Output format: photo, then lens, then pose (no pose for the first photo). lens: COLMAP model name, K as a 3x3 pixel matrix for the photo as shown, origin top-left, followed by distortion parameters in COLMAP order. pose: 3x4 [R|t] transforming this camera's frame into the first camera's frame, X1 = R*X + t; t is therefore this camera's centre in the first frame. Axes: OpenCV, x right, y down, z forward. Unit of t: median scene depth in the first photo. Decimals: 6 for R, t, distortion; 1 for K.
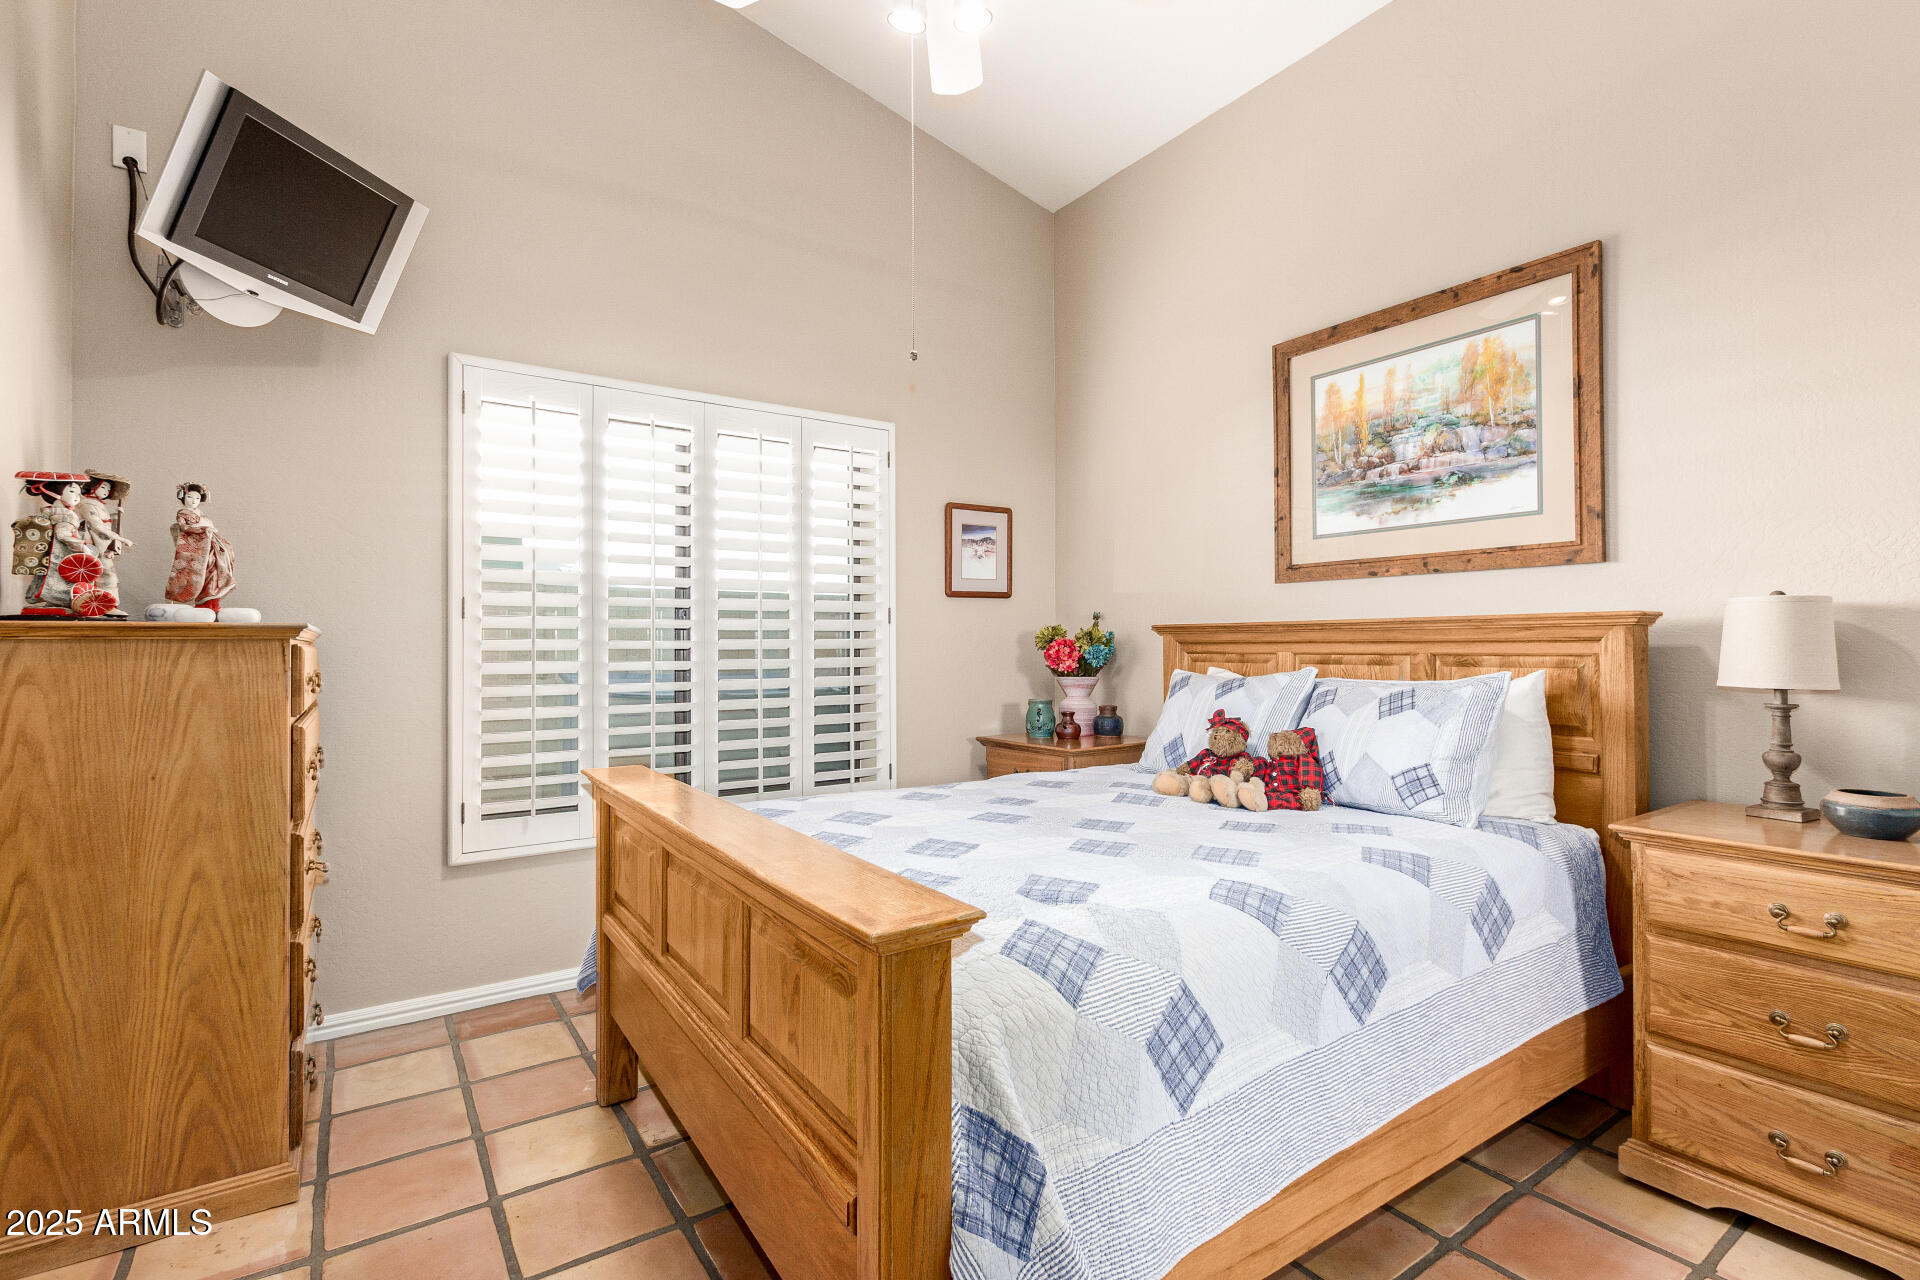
lens RADIAL K [[880.5, 0, 960.0], [0, 880.5, 640.0], [0, 0, 1]] dist [0.000129, -0.000874]
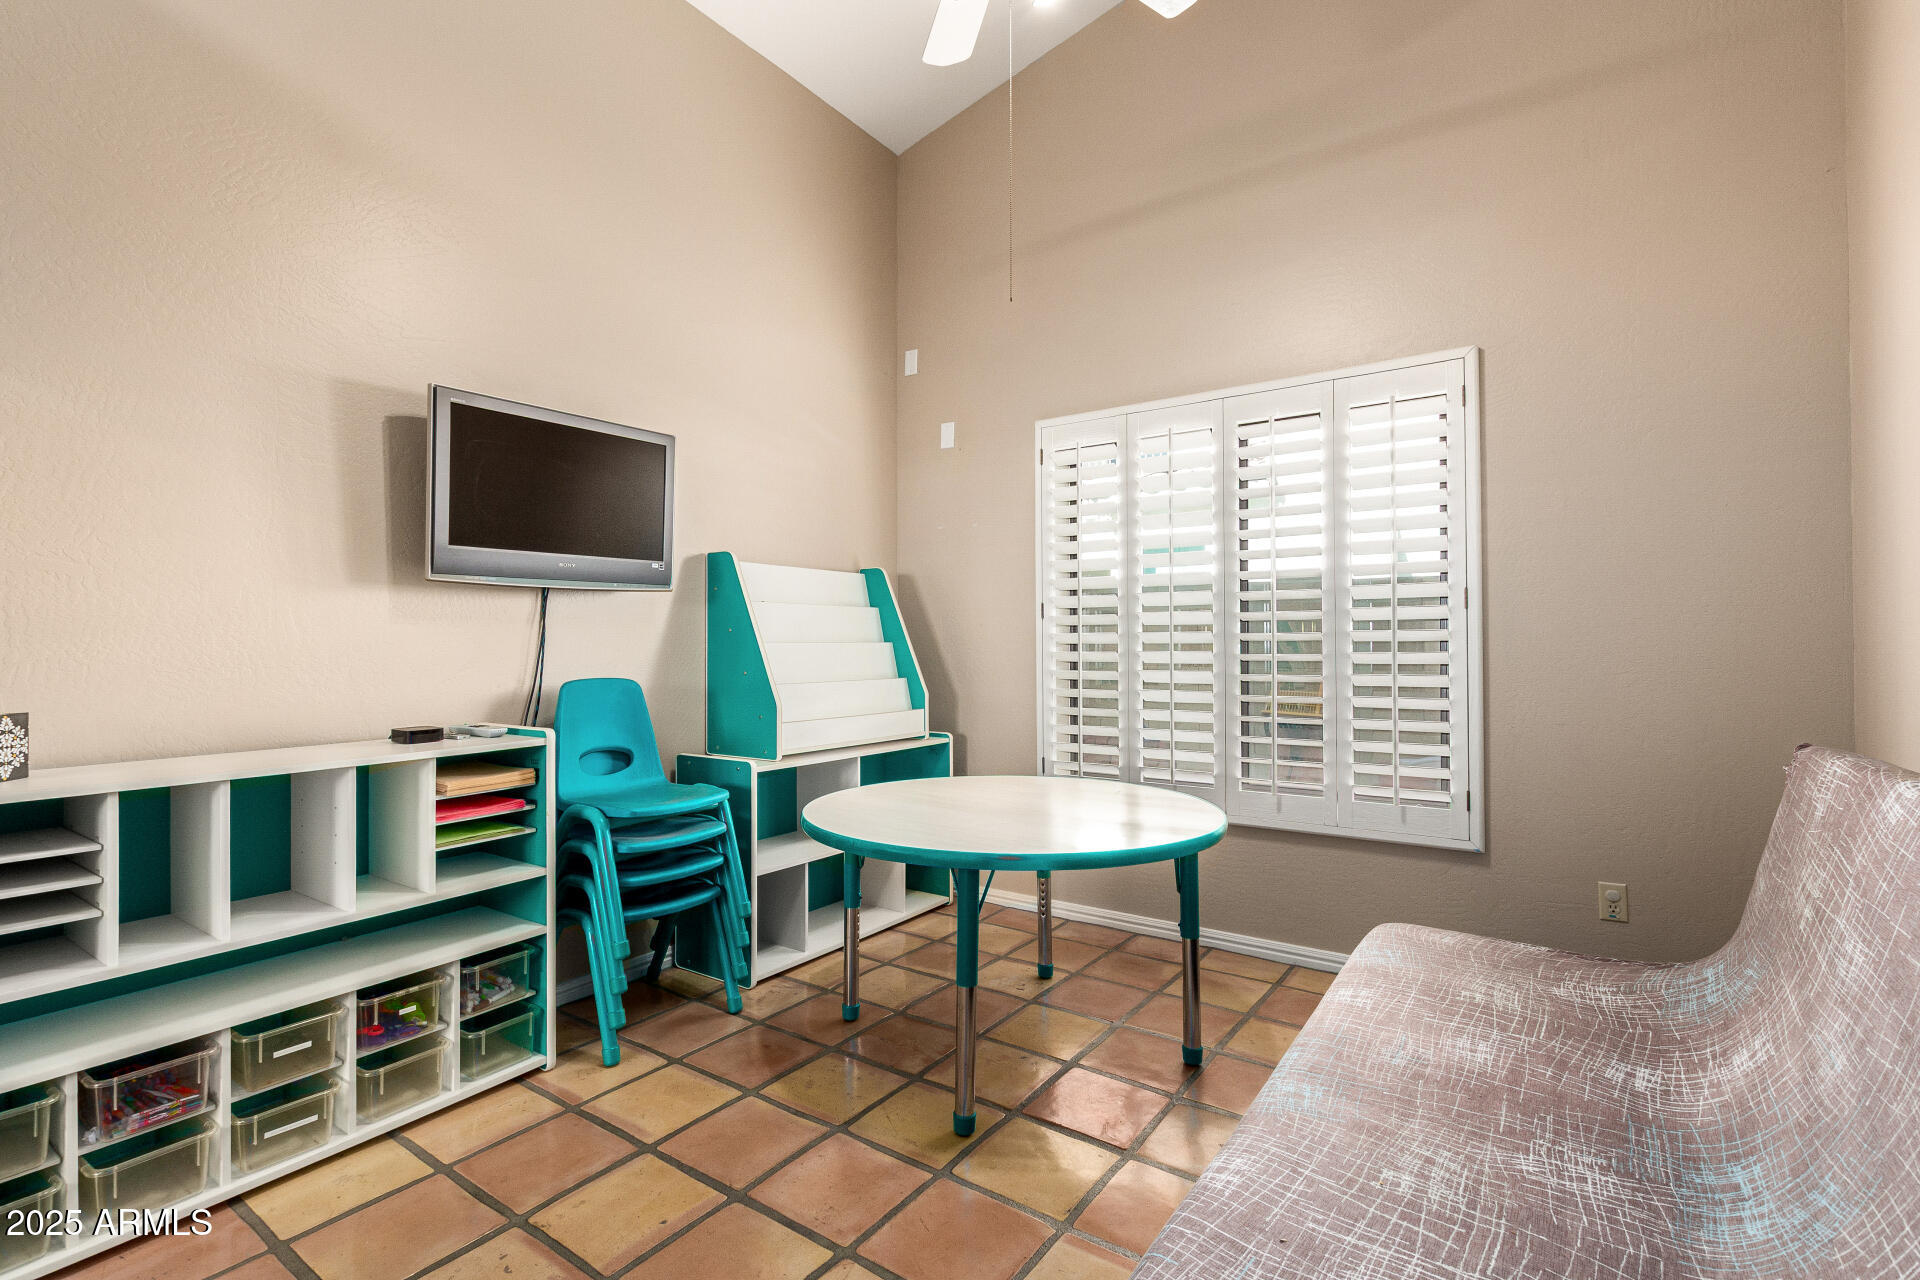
lens RADIAL K [[880.5, 0, 960.0], [0, 880.5, 640.0], [0, 0, 1]] dist [0.000129, -0.000874]
pose [[0.352565, 0.001089, -0.935787, 0.511463], [0.007140, 0.999967, 0.003853, 0.002445], [0.935760, -0.008040, 0.352545, 0.329815]]
